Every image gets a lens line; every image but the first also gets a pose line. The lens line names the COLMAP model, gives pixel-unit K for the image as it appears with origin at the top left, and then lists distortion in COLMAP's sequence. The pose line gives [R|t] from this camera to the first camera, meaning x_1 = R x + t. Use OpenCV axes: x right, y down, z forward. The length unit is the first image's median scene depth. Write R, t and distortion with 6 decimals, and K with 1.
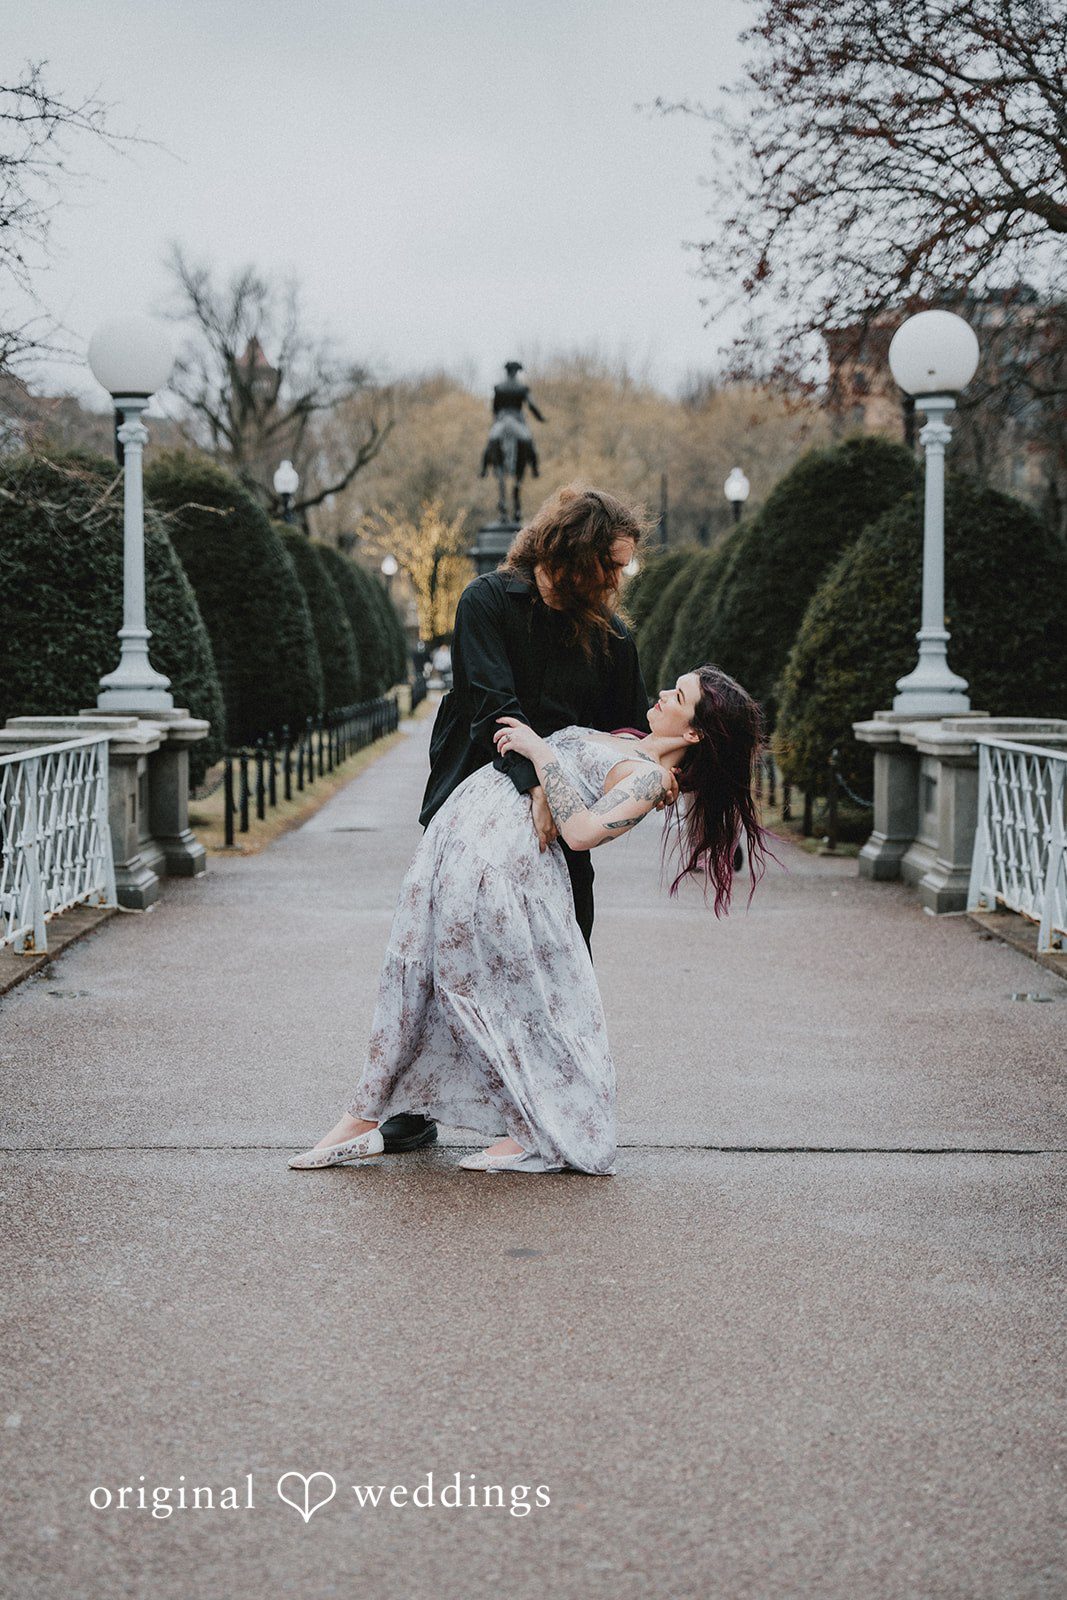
lens RADIAL K [[5359.9, 0, 459.2], [0, 5359.9, 945.3], [0, 0, 1]] dist [0.431028, -2.362229]
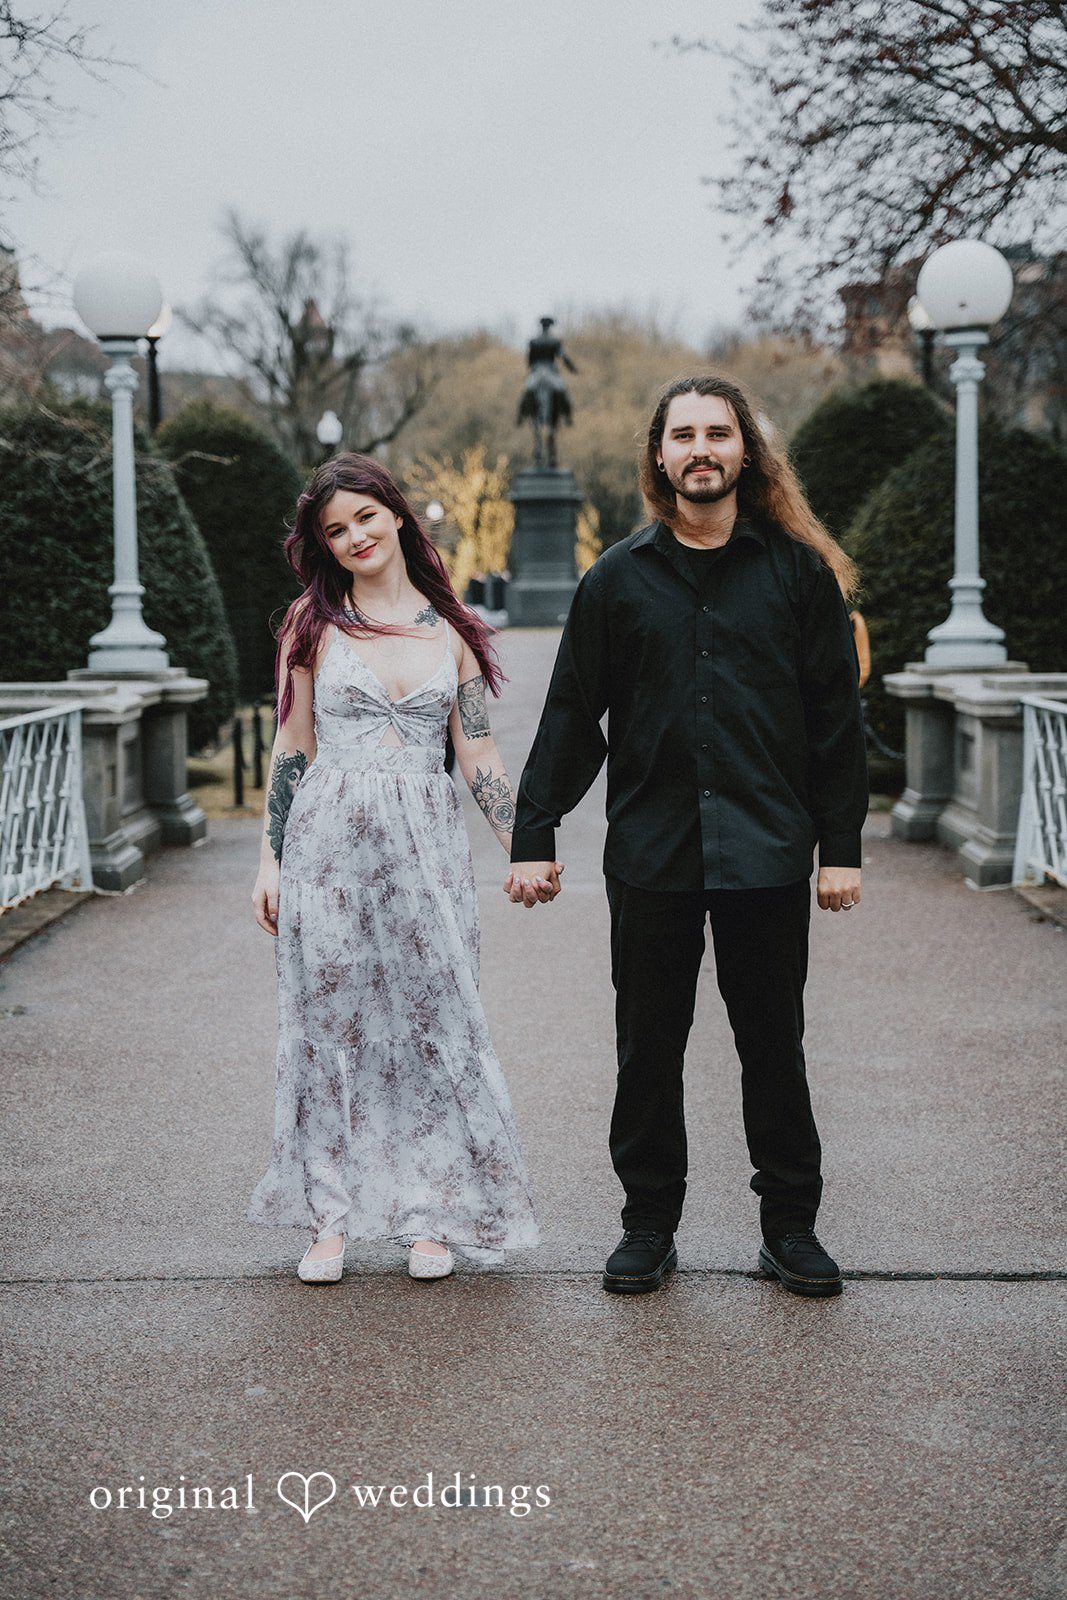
lens RADIAL K [[3343.2, 0, 570.8], [0, 3343.2, 765.9], [0, 0, 1]] dist [0.287166, 0.060497]
pose [[0.999918, -0.010995, -0.006582, 0.020960], [0.011062, 0.999887, 0.010207, -0.031082], [0.006469, -0.010279, 0.999926, 0.393033]]
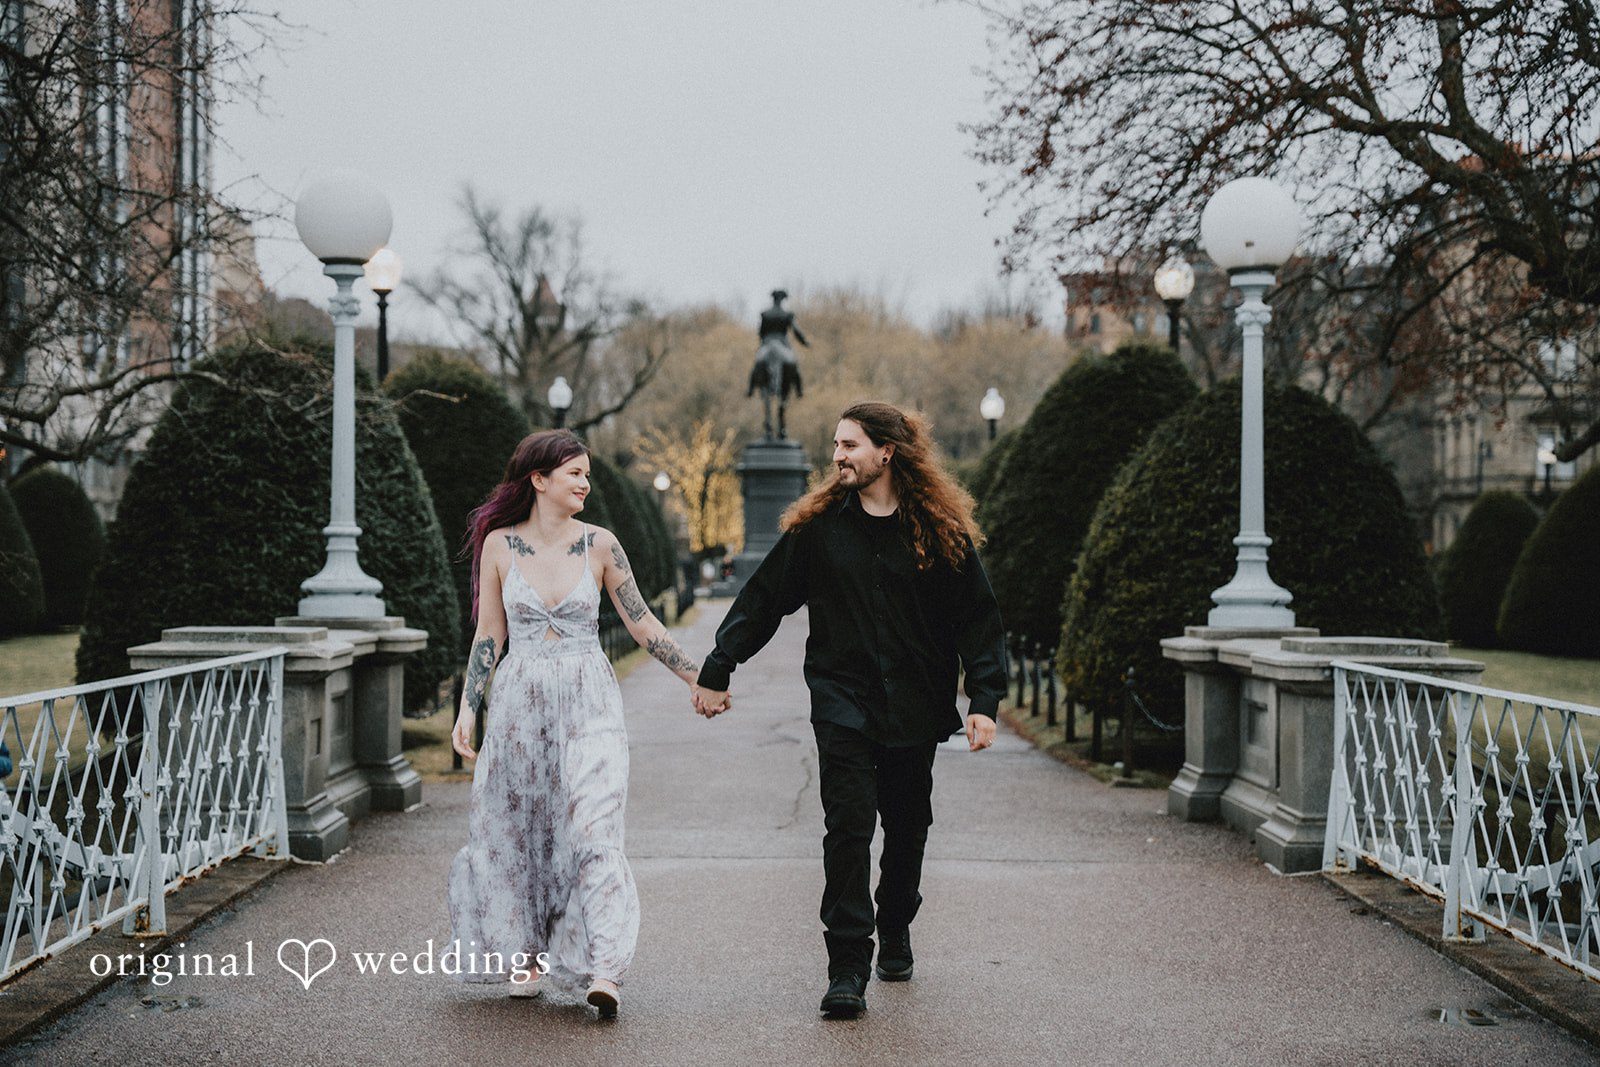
lens RADIAL K [[2791.5, 0, 800.0], [0, 2791.5, 533.5], [0, 0, 1]] dist [0.238588, 0.102916]
pose [[0.999834, 0.008026, 0.016341, 0.006371], [-0.006844, 0.997445, -0.071106, -0.024716], [-0.016870, 0.070982, 0.997335, 0.525289]]
